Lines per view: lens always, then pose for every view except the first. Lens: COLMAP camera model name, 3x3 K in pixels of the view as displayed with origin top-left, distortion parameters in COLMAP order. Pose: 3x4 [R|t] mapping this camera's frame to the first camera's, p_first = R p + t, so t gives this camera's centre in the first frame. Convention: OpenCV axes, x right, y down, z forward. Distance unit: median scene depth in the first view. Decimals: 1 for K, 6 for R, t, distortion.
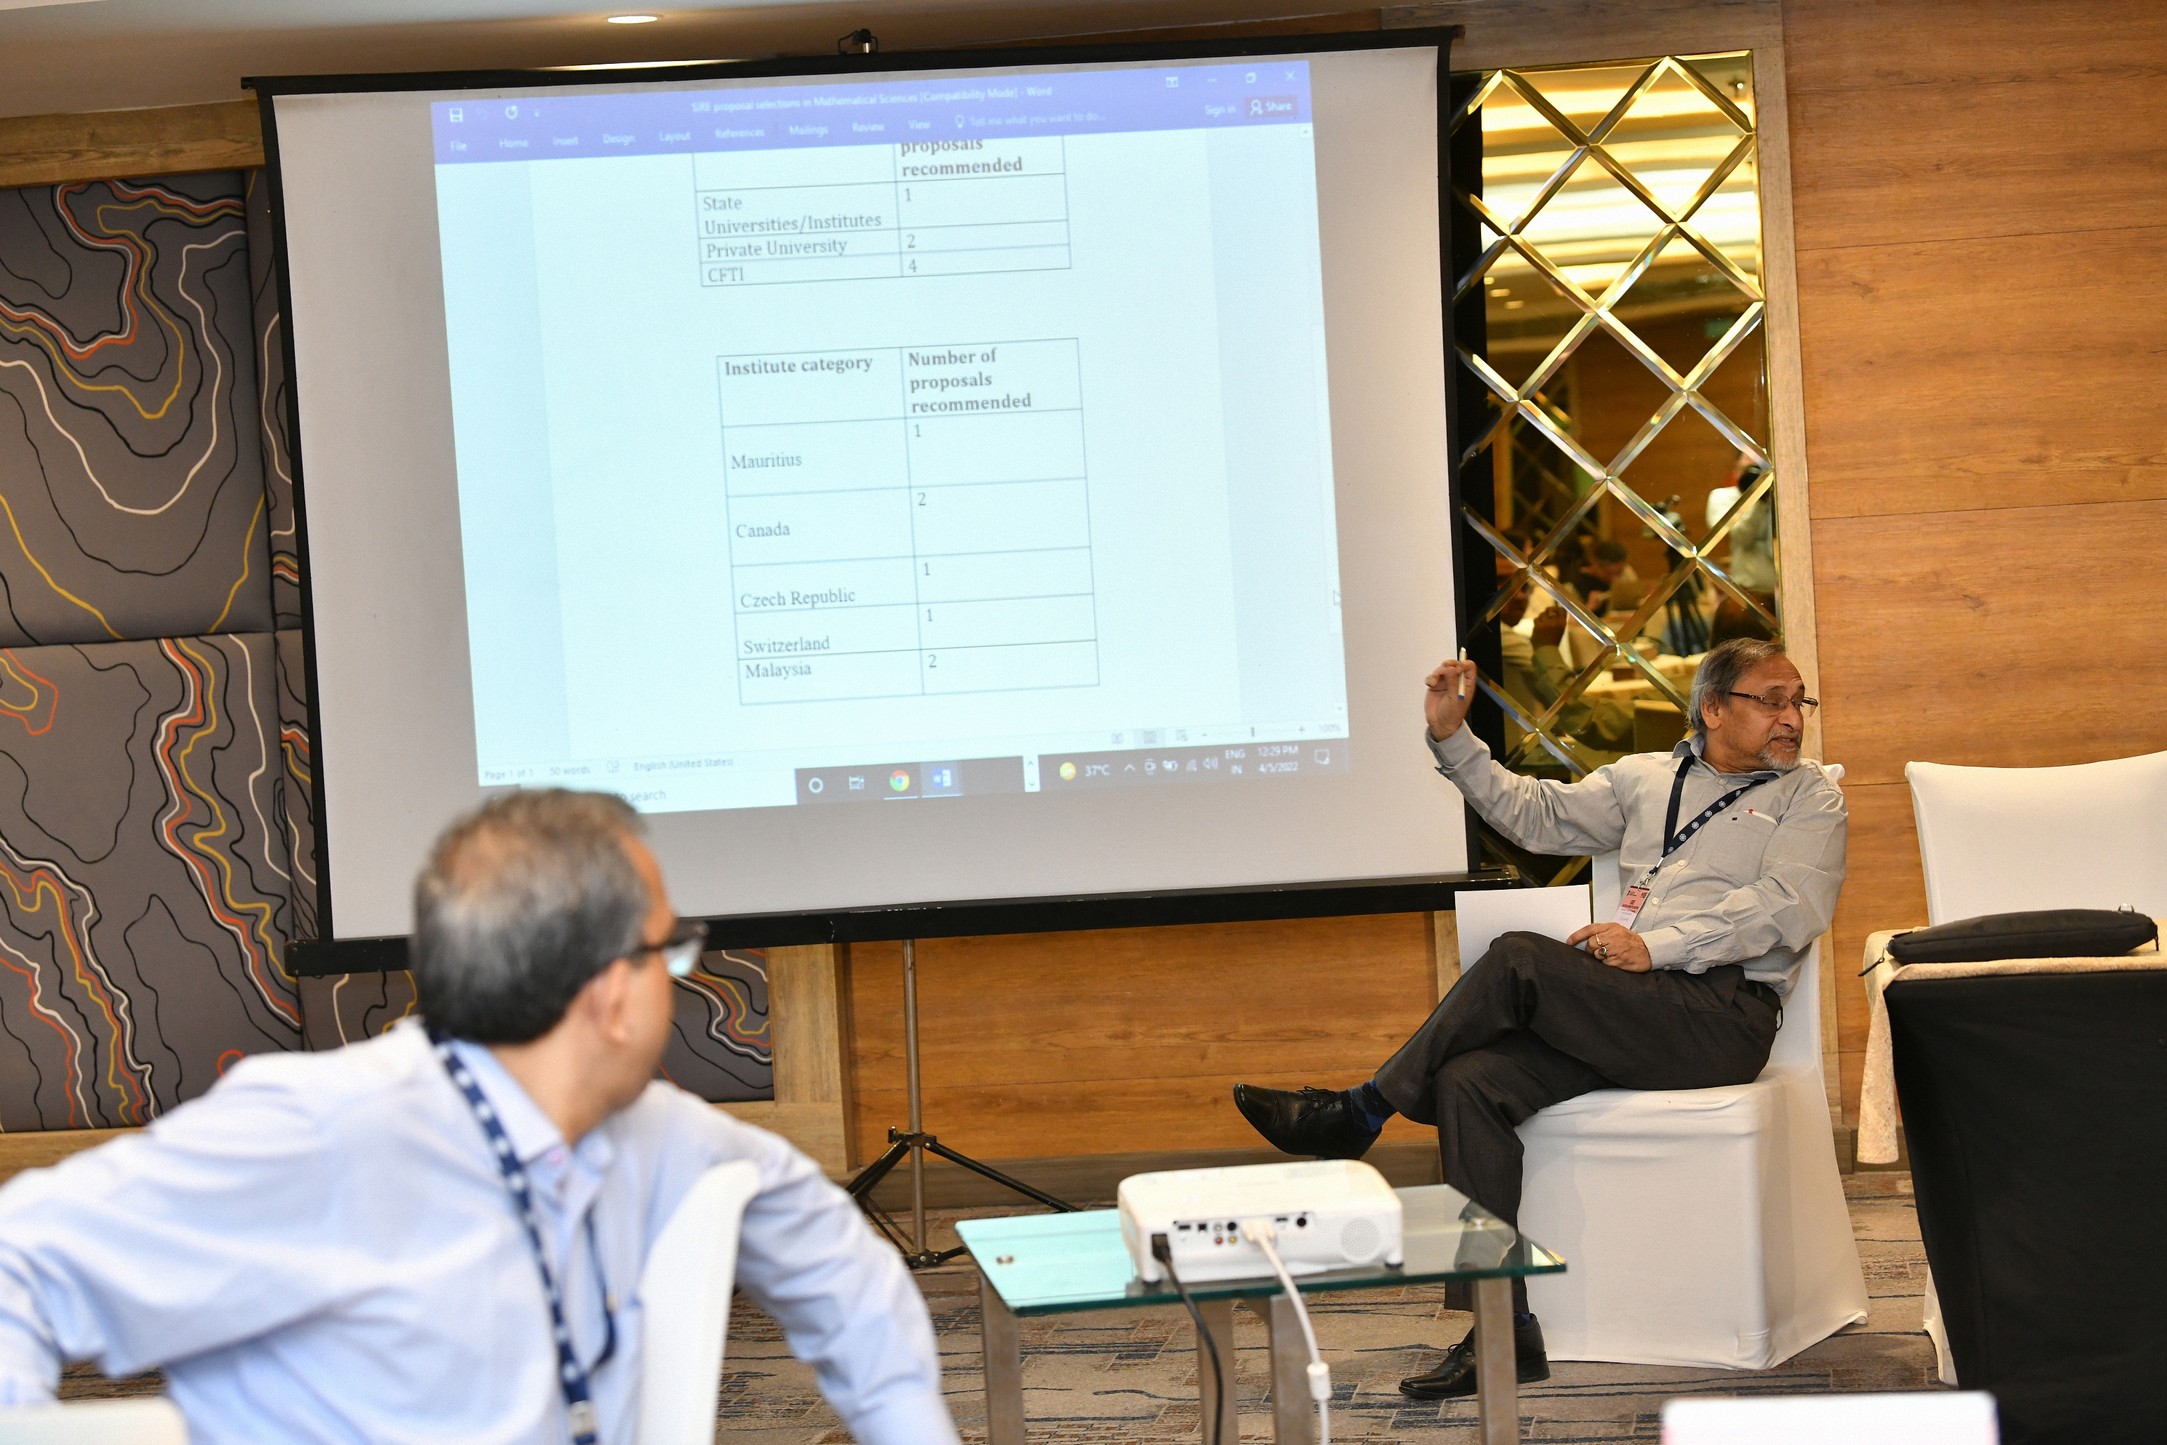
lens RADIAL K [[4320.3, 0, 1081.5], [0, 4320.3, 709.2], [0, 0, 1]] dist [0.017688, 0.000000]
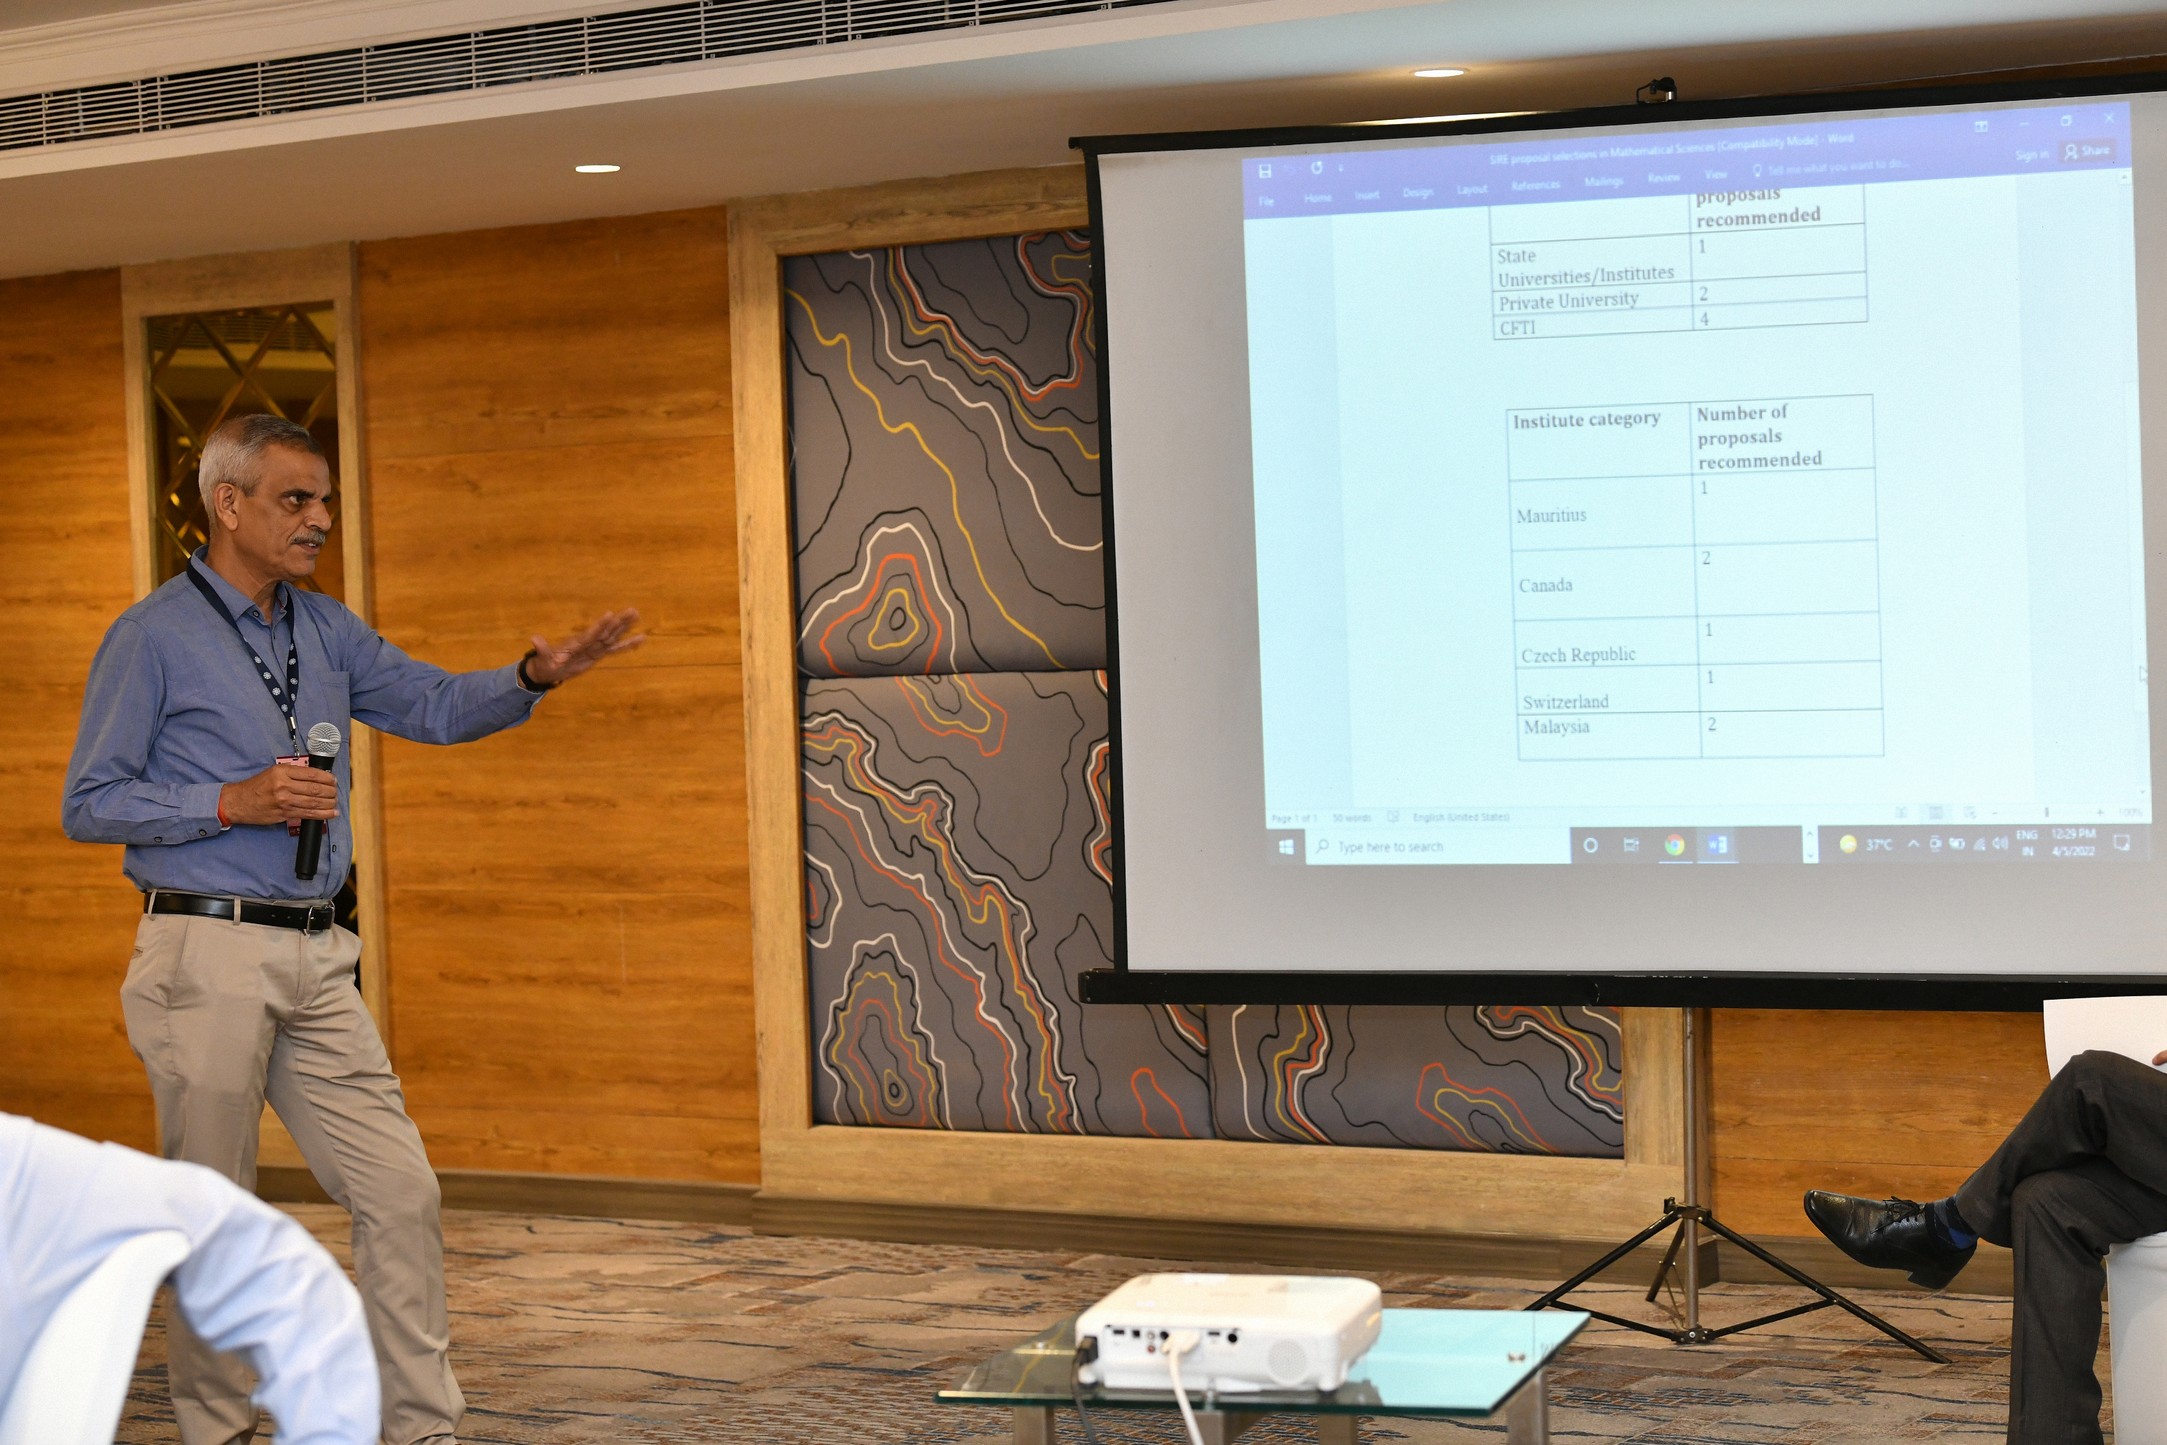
lens RADIAL K [[4320.3, 0, 1075.7], [0, 4320.3, 702.7], [0, 0, 1]] dist [0.017688, 0.000000]
pose [[0.913645, 0.038346, -0.404701, 0.227756], [-0.038886, 0.999220, 0.006891, -0.017025], [0.404650, 0.009441, 0.914423, 0.049498]]
